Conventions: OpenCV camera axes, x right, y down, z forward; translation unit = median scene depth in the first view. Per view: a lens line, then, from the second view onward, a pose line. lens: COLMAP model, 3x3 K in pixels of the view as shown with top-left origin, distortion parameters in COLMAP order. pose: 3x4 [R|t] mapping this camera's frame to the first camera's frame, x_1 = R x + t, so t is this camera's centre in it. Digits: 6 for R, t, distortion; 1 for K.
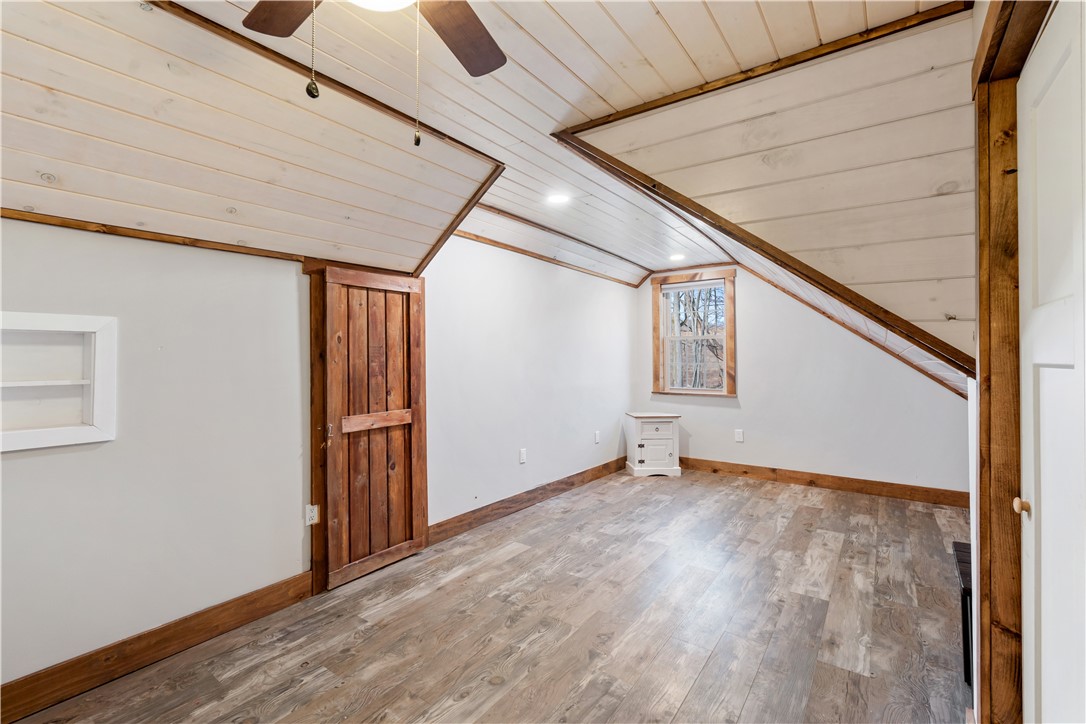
lens RADIAL K [[486.0, 0, 542.1], [0, 486.0, 358.7], [0, 0, 1]] dist [-0.003123, 0.000967]
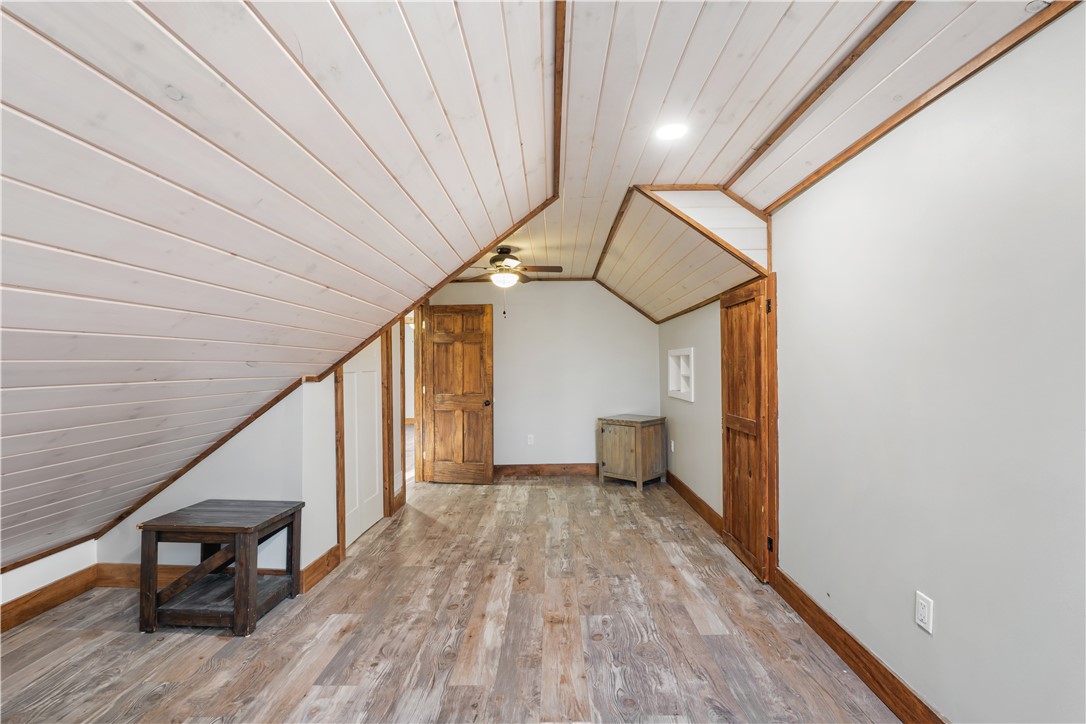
lens RADIAL K [[486.0, 0, 541.3], [0, 486.0, 362.3], [0, 0, 1]] dist [-0.003123, 0.000967]
pose [[-0.828562, 0.009604, -0.559814, 0.703766], [0.011640, 0.999932, -0.000074, -0.017048], [0.559776, -0.006577, -0.828618, 1.819523]]
